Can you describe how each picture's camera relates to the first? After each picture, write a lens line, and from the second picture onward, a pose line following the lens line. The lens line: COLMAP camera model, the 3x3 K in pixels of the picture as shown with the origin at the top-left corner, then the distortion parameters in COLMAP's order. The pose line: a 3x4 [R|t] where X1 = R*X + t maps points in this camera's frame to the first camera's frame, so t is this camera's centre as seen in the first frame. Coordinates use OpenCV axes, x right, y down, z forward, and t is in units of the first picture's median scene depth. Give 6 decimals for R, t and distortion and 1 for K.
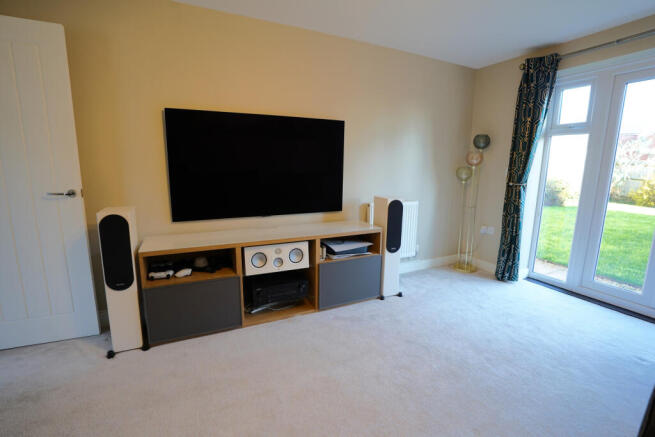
lens RADIAL K [[303.8, 0, 330.3], [0, 303.8, 217.9], [0, 0, 1]] dist [-0.074296, 0.031703]
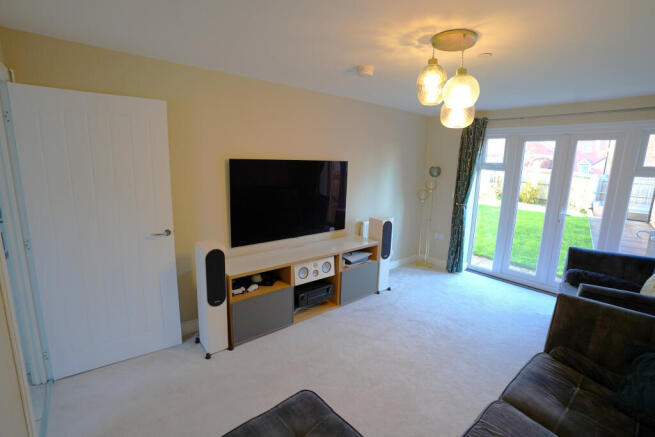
lens RADIAL K [[303.8, 0, 330.3], [0, 303.8, 217.9], [0, 0, 1]] dist [-0.074296, 0.031703]
pose [[0.970701, -0.033293, 0.237975, -0.359520], [0.030430, 0.999414, 0.015694, -0.101634], [-0.238357, -0.007993, 0.971145, -0.273310]]
